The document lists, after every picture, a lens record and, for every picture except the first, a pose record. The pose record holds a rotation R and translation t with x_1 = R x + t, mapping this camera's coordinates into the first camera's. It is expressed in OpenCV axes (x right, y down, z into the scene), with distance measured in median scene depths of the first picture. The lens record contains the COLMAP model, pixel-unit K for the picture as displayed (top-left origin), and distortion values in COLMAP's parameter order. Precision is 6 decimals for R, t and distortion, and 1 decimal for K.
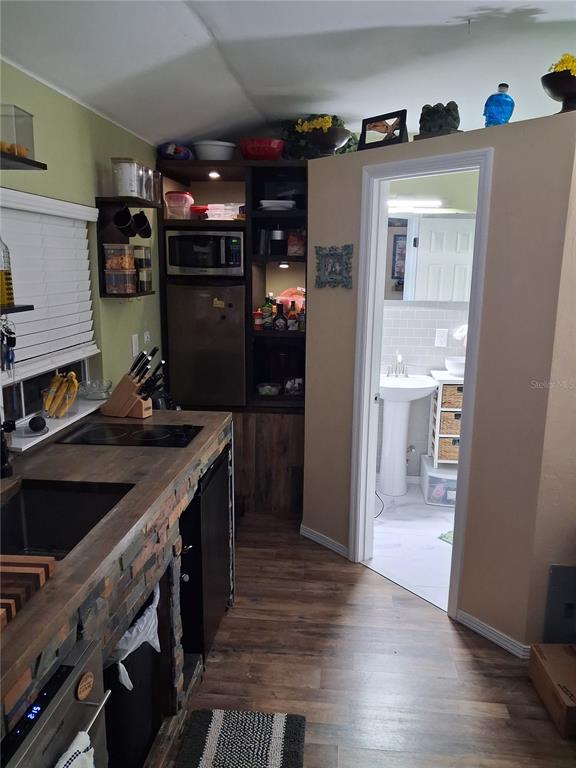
lens RADIAL K [[601.7, 0, 288.0], [0, 601.7, 384.0], [0, 0, 1]] dist [0.006564, -0.003358]
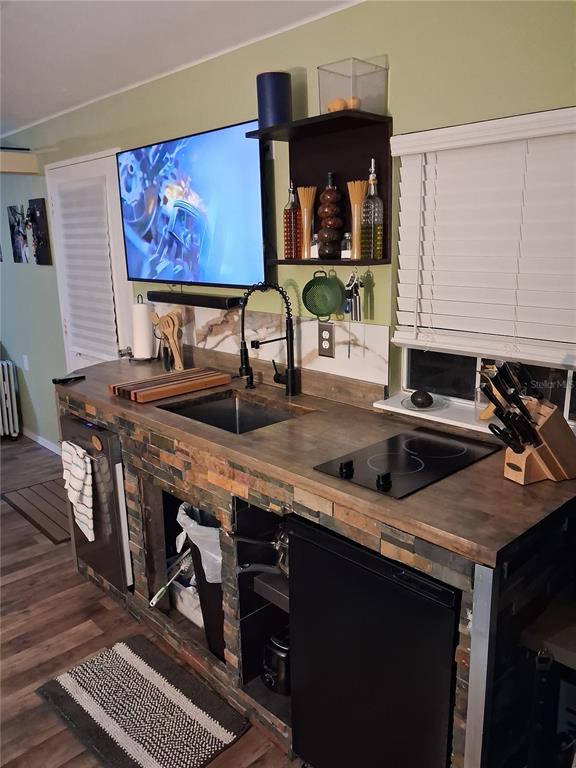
lens RADIAL K [[601.7, 0, 288.0], [0, 601.7, 384.0], [0, 0, 1]] dist [0.006564, -0.003358]
pose [[-0.645190, 0.169177, -0.745056, 0.411330], [-0.150887, 0.927756, 0.341324, -0.257072], [0.748975, 0.332638, -0.573052, 1.612456]]
